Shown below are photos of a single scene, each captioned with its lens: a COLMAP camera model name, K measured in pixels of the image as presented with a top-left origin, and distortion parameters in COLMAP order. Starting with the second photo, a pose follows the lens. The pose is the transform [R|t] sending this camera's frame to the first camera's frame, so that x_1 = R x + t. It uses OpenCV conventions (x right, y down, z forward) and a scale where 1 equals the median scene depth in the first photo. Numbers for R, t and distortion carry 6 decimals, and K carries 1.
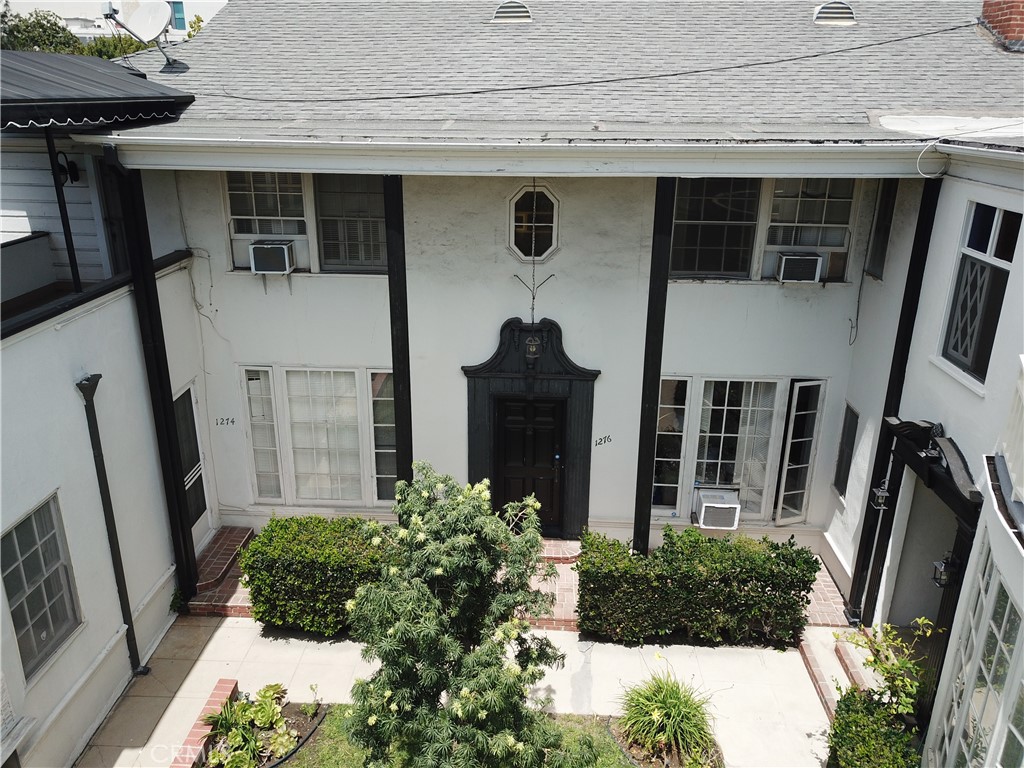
lens RADIAL K [[784.7, 0, 504.9], [0, 784.7, 376.2], [0, 0, 1]] dist [0.007775, -0.000813]
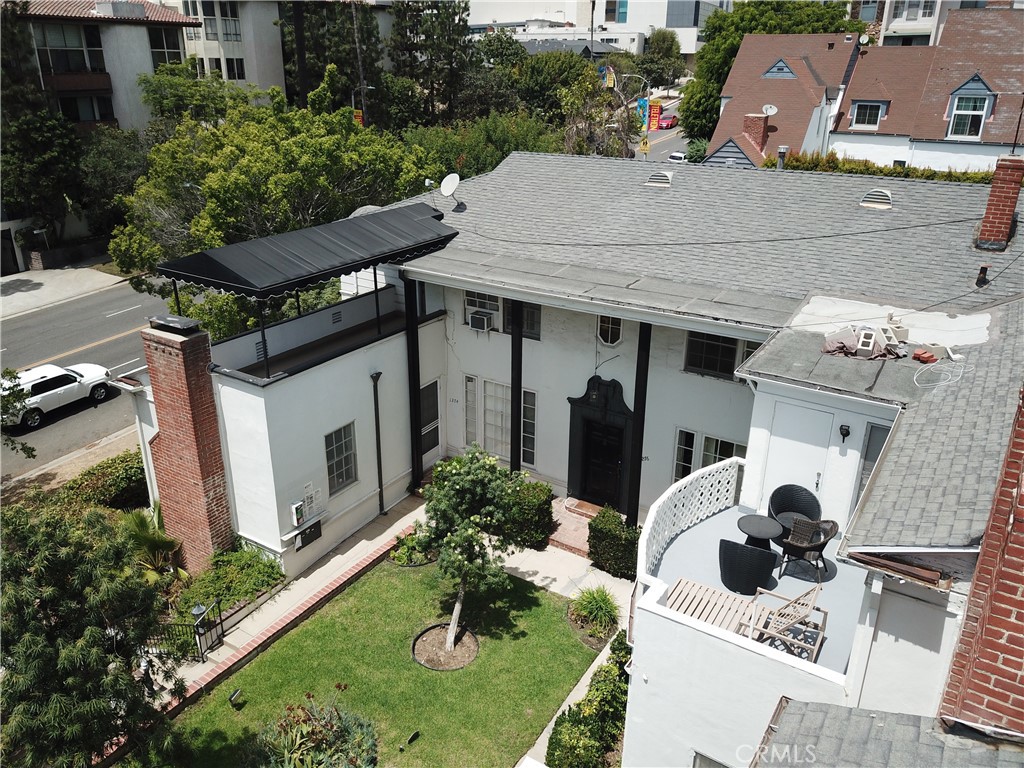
lens RADIAL K [[784.7, 0, 503.3], [0, 784.7, 371.9], [0, 0, 1]] dist [0.007775, -0.000813]
pose [[0.867473, 0.181285, -0.463277, 0.650161], [-0.168367, 0.983271, 0.069503, -0.173731], [0.468127, 0.017709, 0.883484, -0.635441]]
